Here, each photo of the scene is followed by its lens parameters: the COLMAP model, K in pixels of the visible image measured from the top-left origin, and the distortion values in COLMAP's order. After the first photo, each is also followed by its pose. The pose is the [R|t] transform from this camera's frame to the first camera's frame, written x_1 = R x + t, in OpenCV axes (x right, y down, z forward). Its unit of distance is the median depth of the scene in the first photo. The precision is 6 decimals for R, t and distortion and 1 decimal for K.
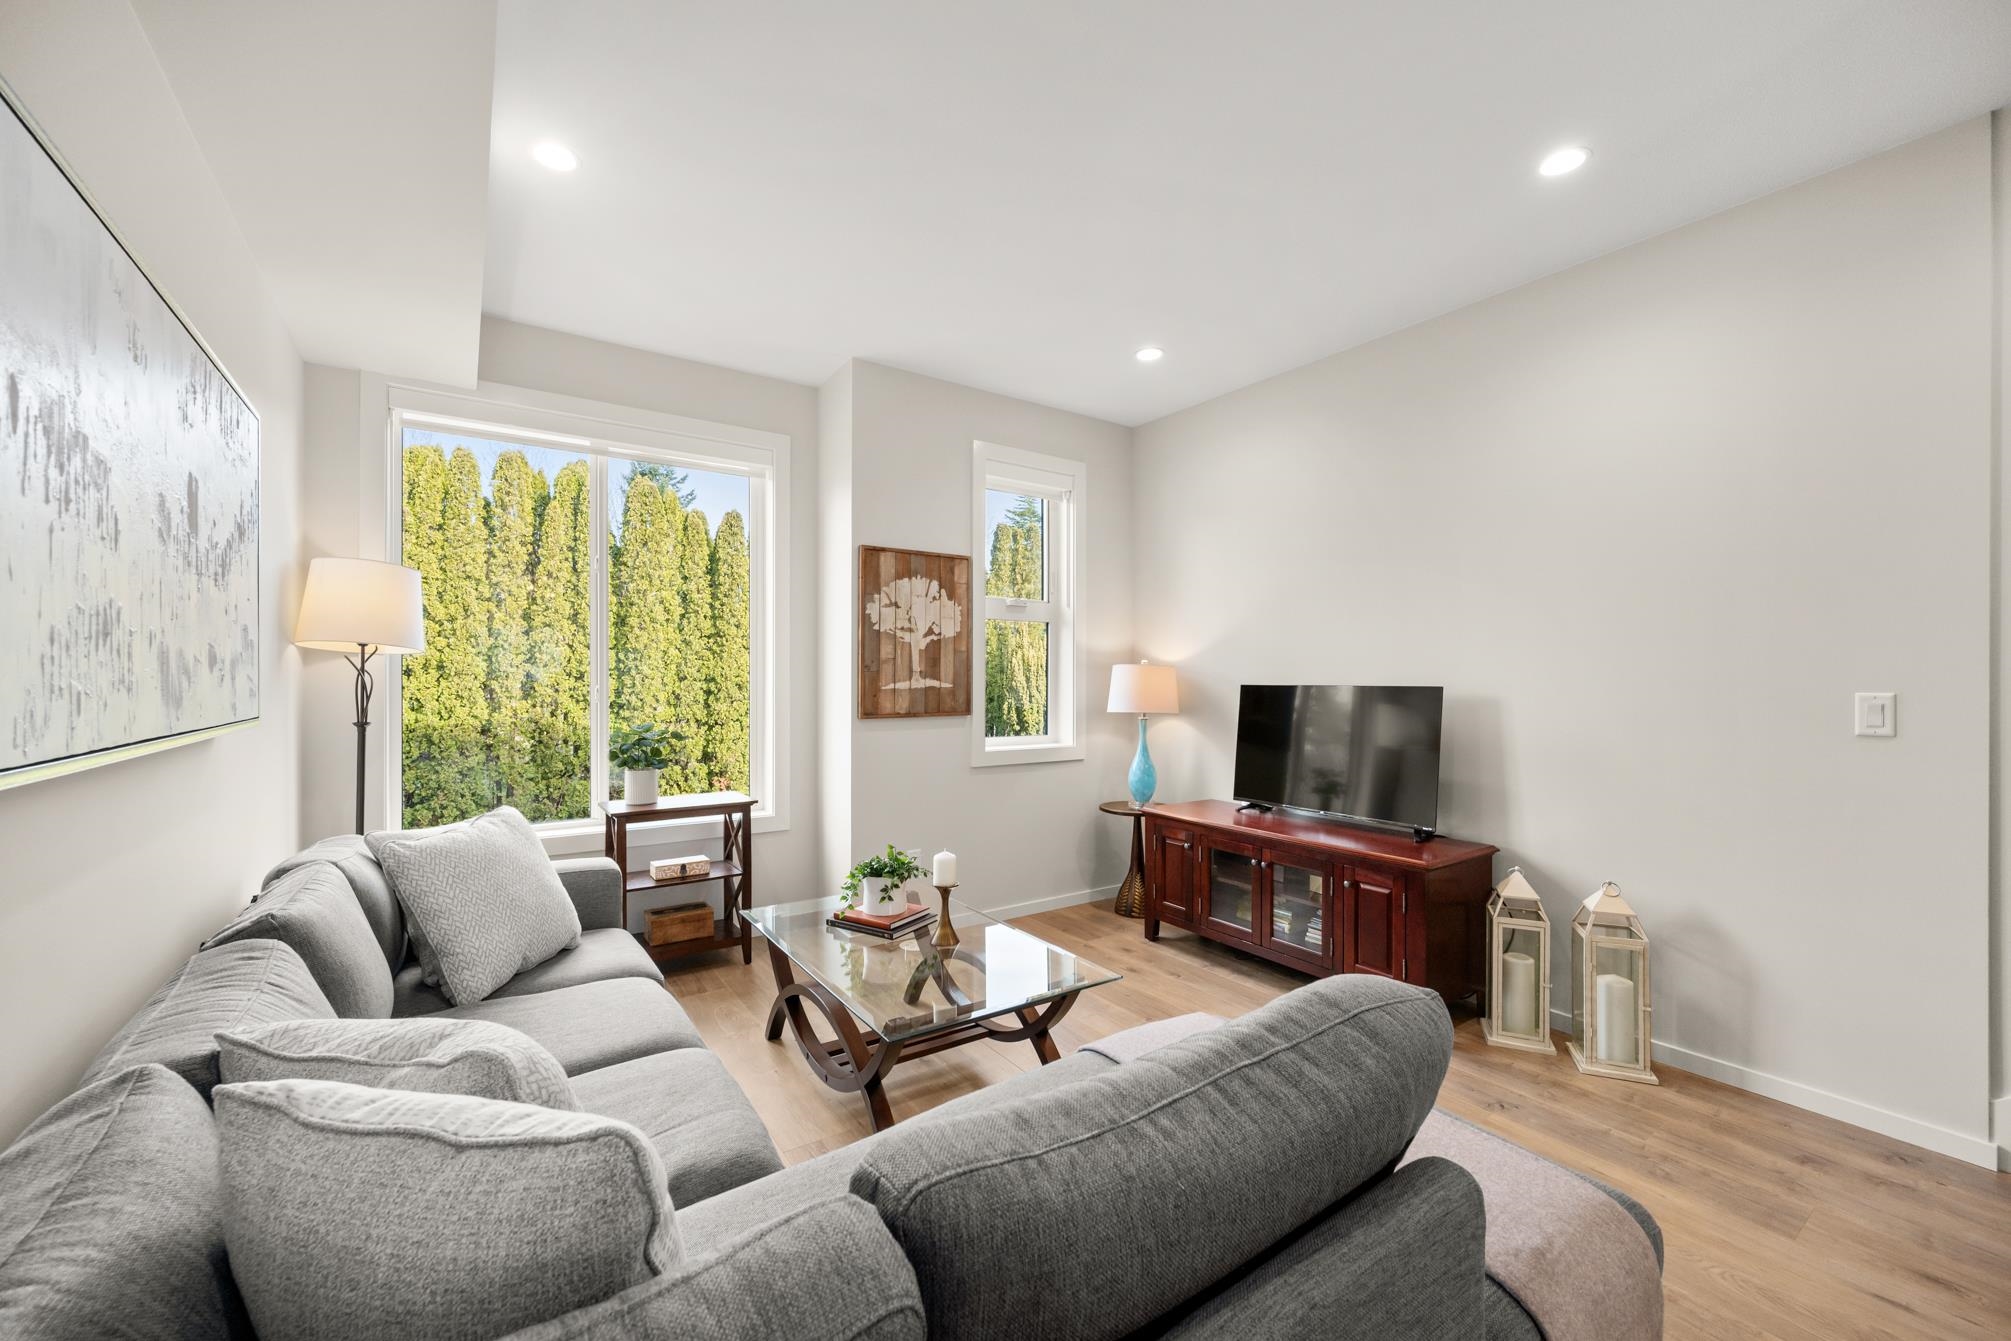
lens RADIAL K [[788.1, 0, 1008.5], [0, 788.1, 681.3], [0, 0, 1]] dist [-0.002249, -0.000054]
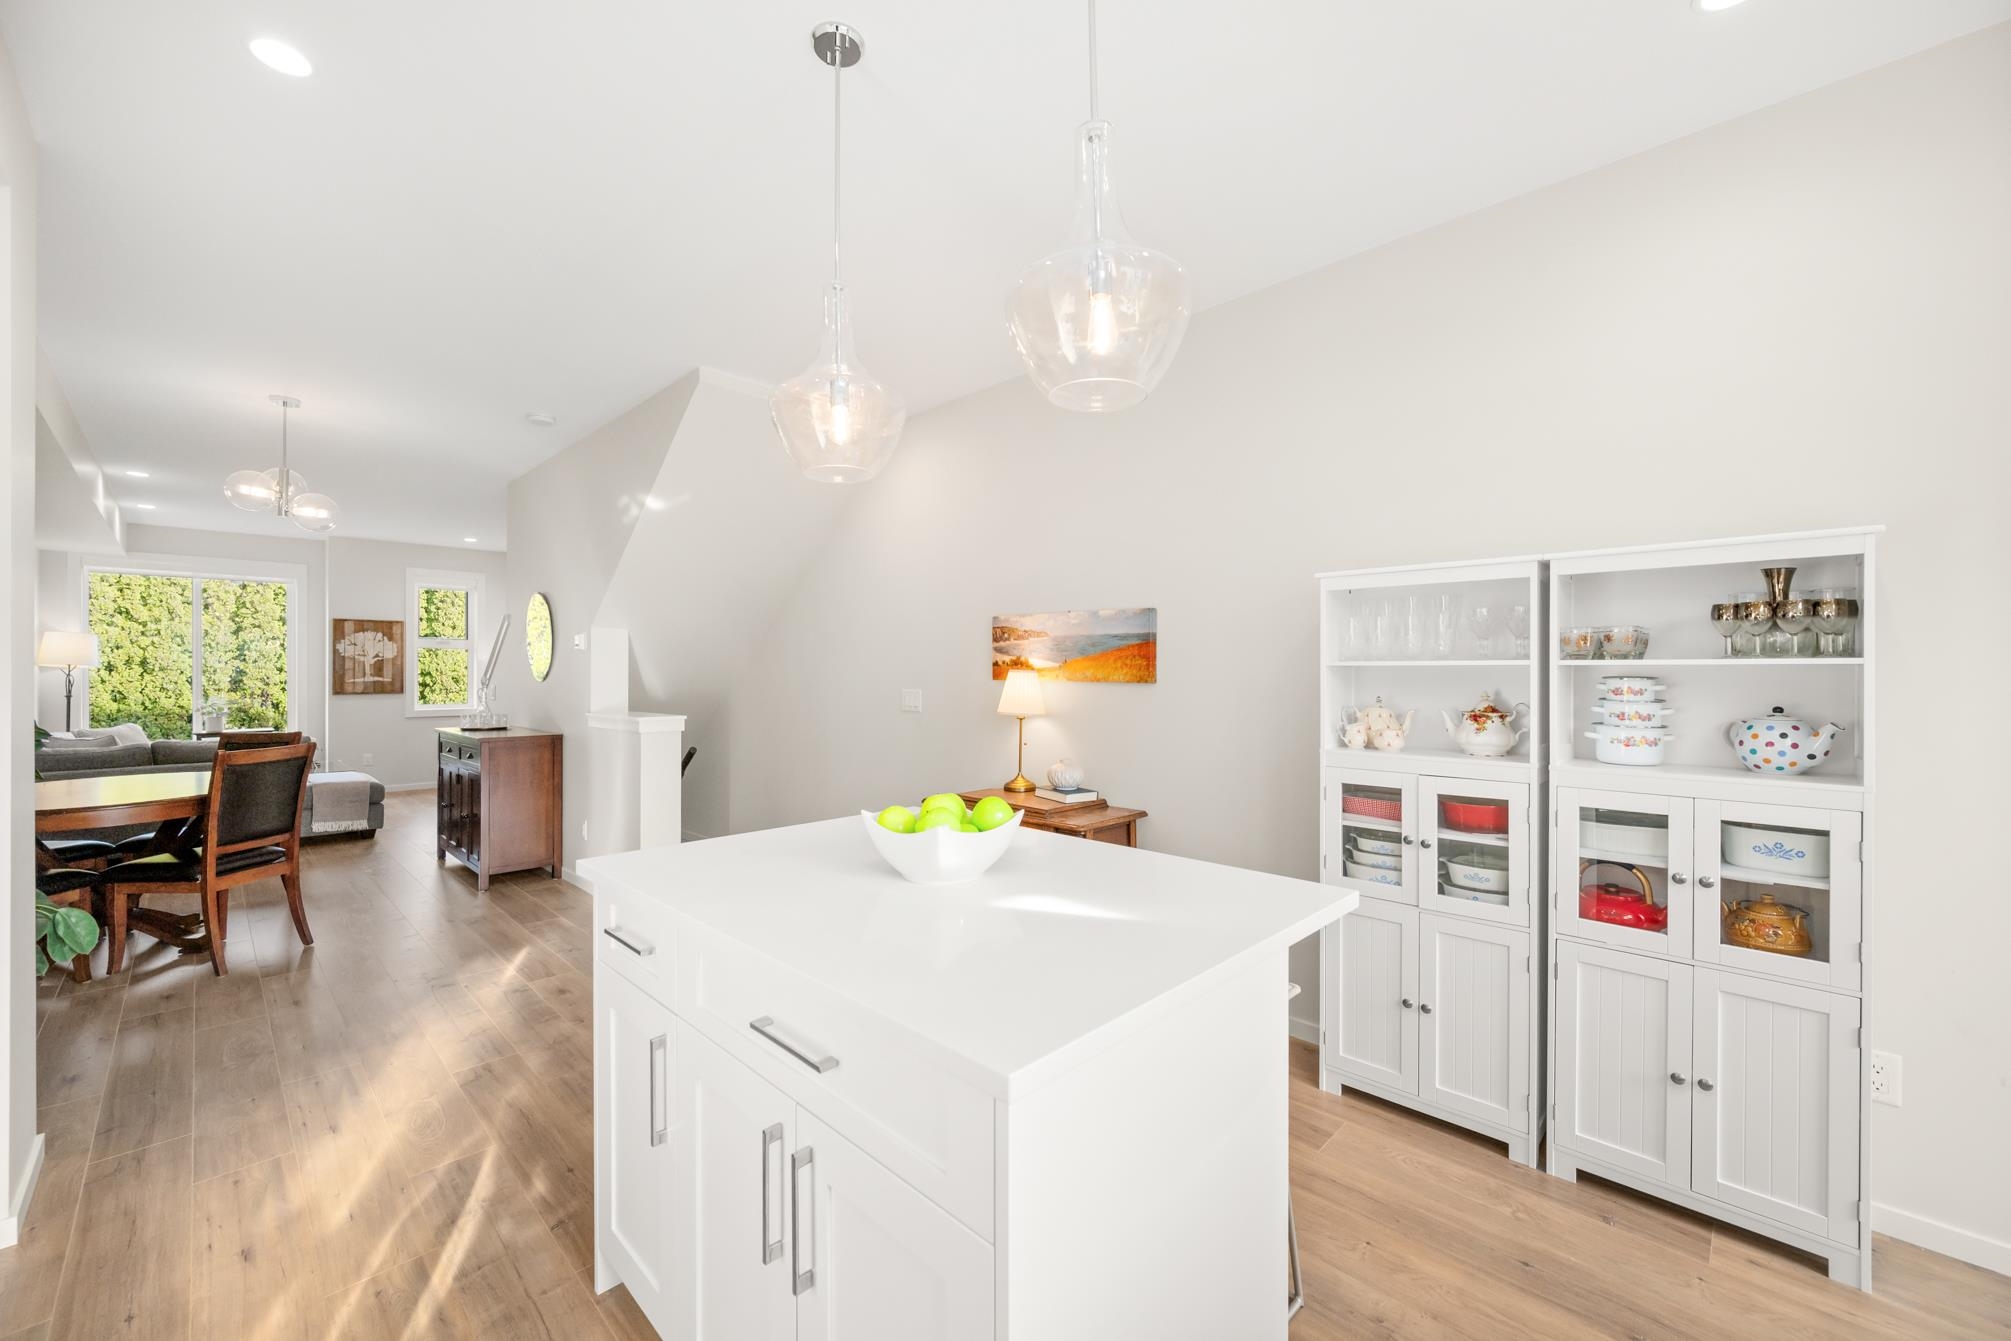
lens RADIAL K [[788.1, 0, 1009.7], [0, 788.1, 674.8], [0, 0, 1]] dist [-0.002249, -0.000054]
pose [[0.981070, -0.000462, 0.193654, 1.196104], [0.000122, 0.999998, 0.001770, -0.013013], [-0.193654, -0.001713, 0.981068, -1.491299]]
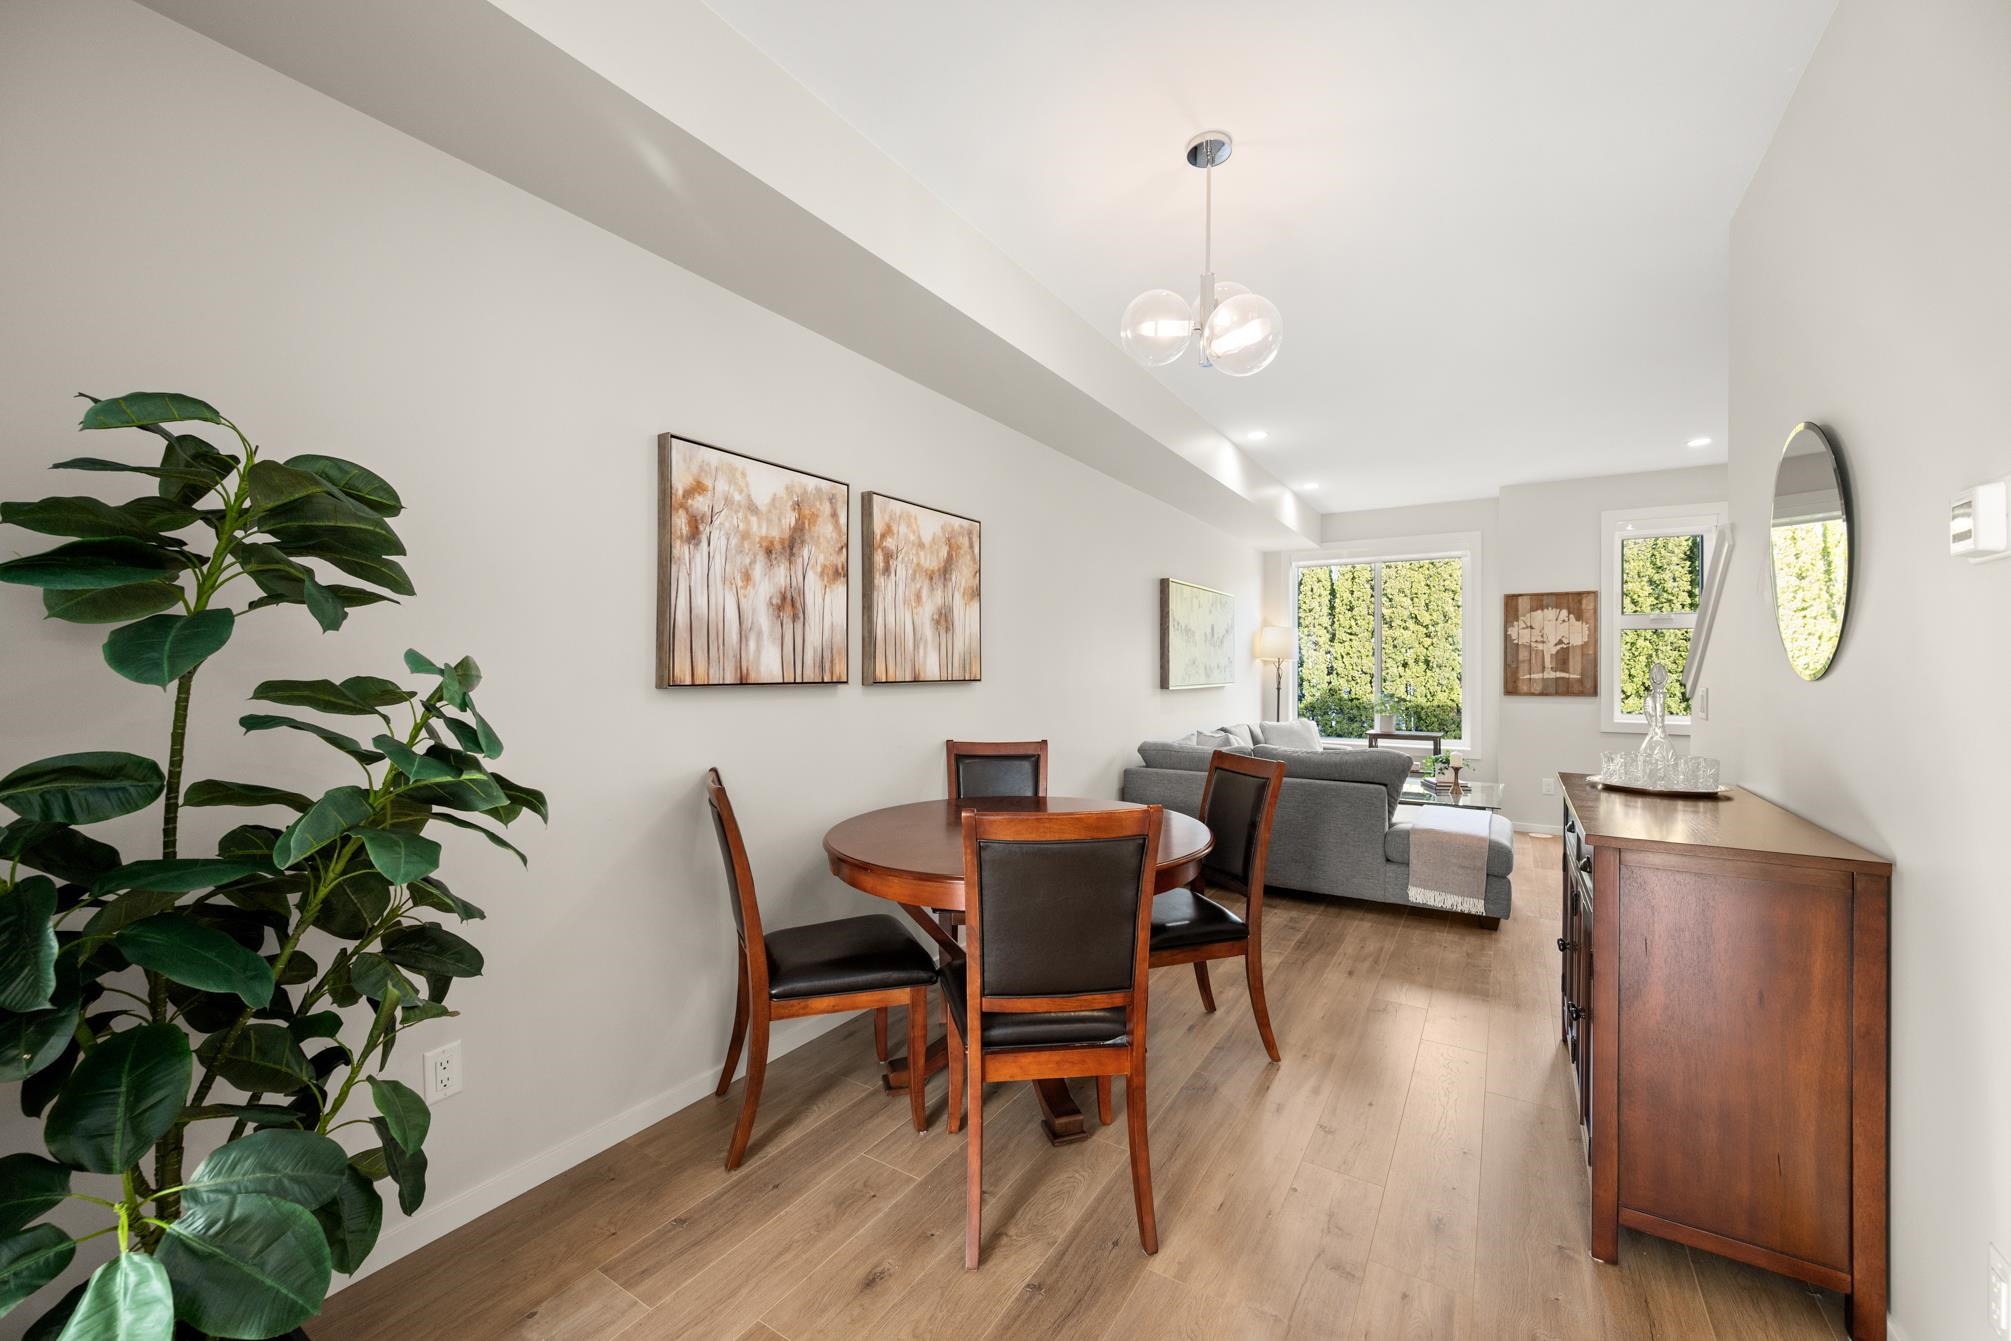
lens RADIAL K [[788.1, 0, 1003.3], [0, 788.1, 665.5], [0, 0, 1]] dist [-0.002249, -0.000054]
pose [[0.382218, -0.002599, -0.924069, 0.912338], [-0.004945, 0.999976, -0.004858, -0.003328], [0.924059, 0.006426, 0.382196, -0.621520]]
